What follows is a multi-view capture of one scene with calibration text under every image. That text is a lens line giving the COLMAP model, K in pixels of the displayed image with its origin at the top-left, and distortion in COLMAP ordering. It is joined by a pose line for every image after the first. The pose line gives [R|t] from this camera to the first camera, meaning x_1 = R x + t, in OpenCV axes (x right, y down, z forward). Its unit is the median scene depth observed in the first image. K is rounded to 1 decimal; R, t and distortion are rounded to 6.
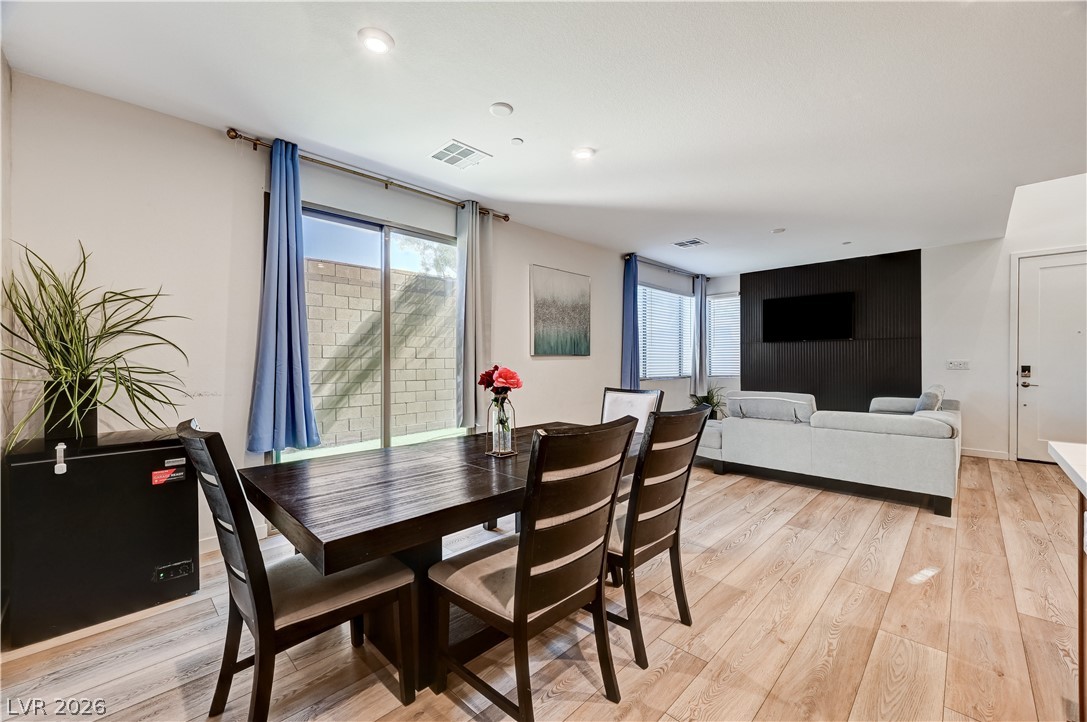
lens RADIAL K [[432.7, 0, 549.4], [0, 432.7, 358.4], [0, 0, 1]] dist [0.002623, 0.000330]
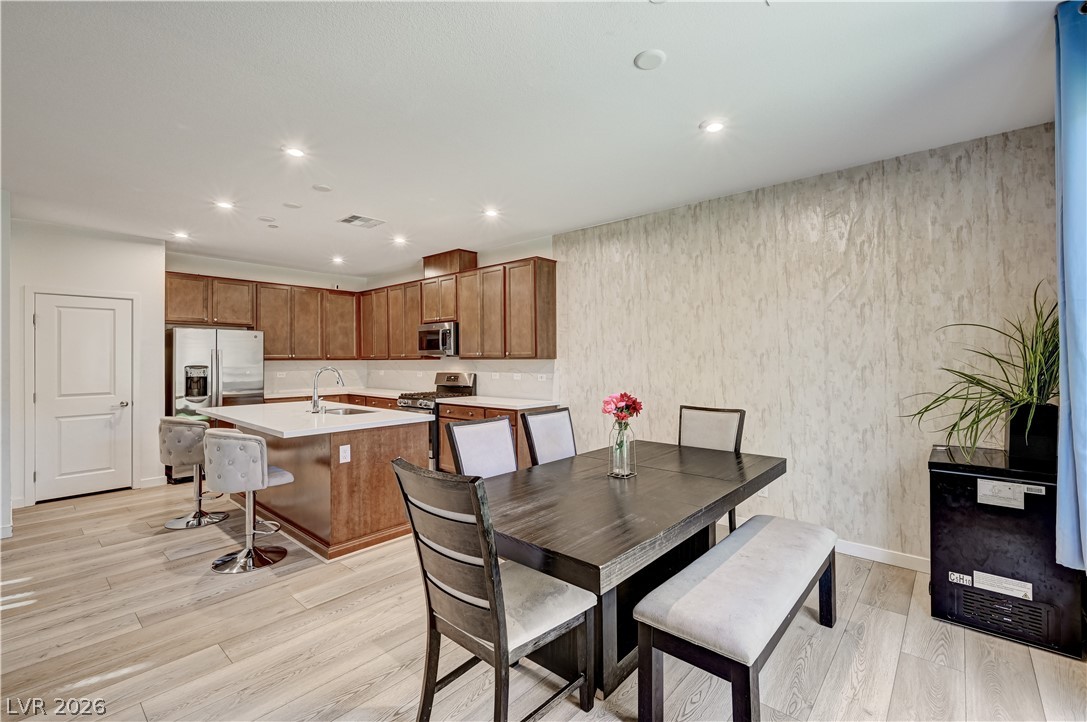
lens RADIAL K [[470.0, 0, 549.3], [0, 470.0, 360.2], [0, 0, 1]] dist [-0.000925, 0.000261]
pose [[-0.998806, 0.002930, -0.048769, 0.080100], [0.002980, 0.999995, -0.000960, -0.043080], [0.048766, -0.001104, -0.998810, 1.353575]]
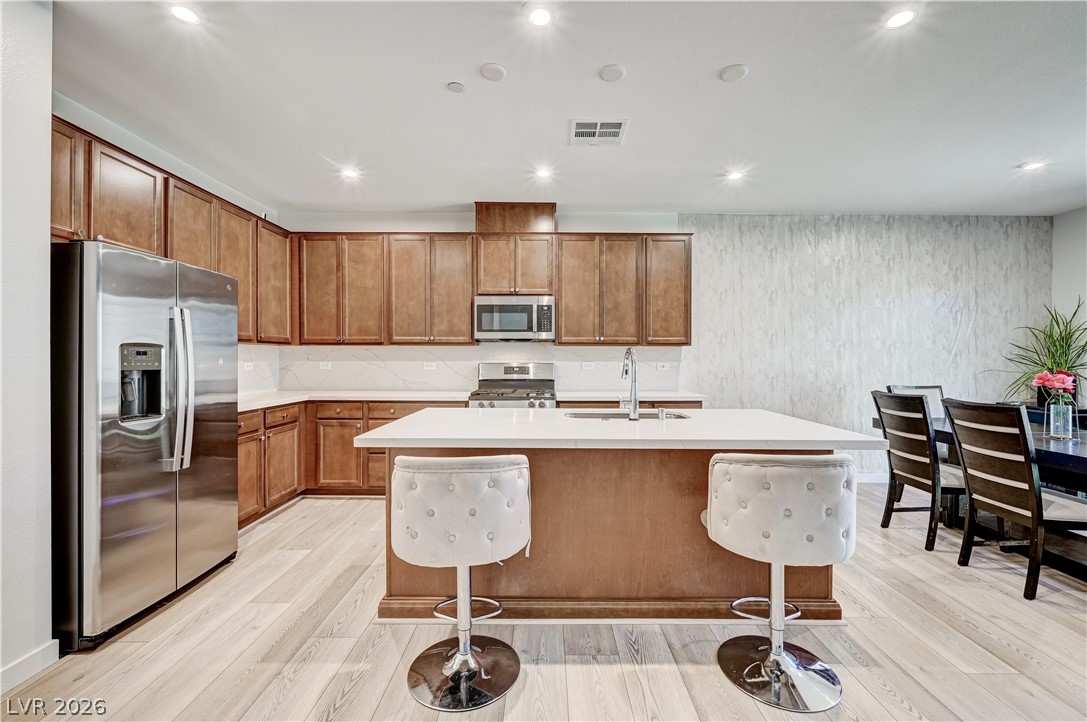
lens RADIAL K [[460.5, 0, 543.5], [0, 460.5, 361.0], [0, 0, 1]] dist [-0.001453, 0.000215]
pose [[-0.719207, 0.001395, -0.694795, 1.216388], [-0.002291, 0.999988, 0.004379, -0.010456], [0.694792, 0.004742, -0.719195, 0.571537]]
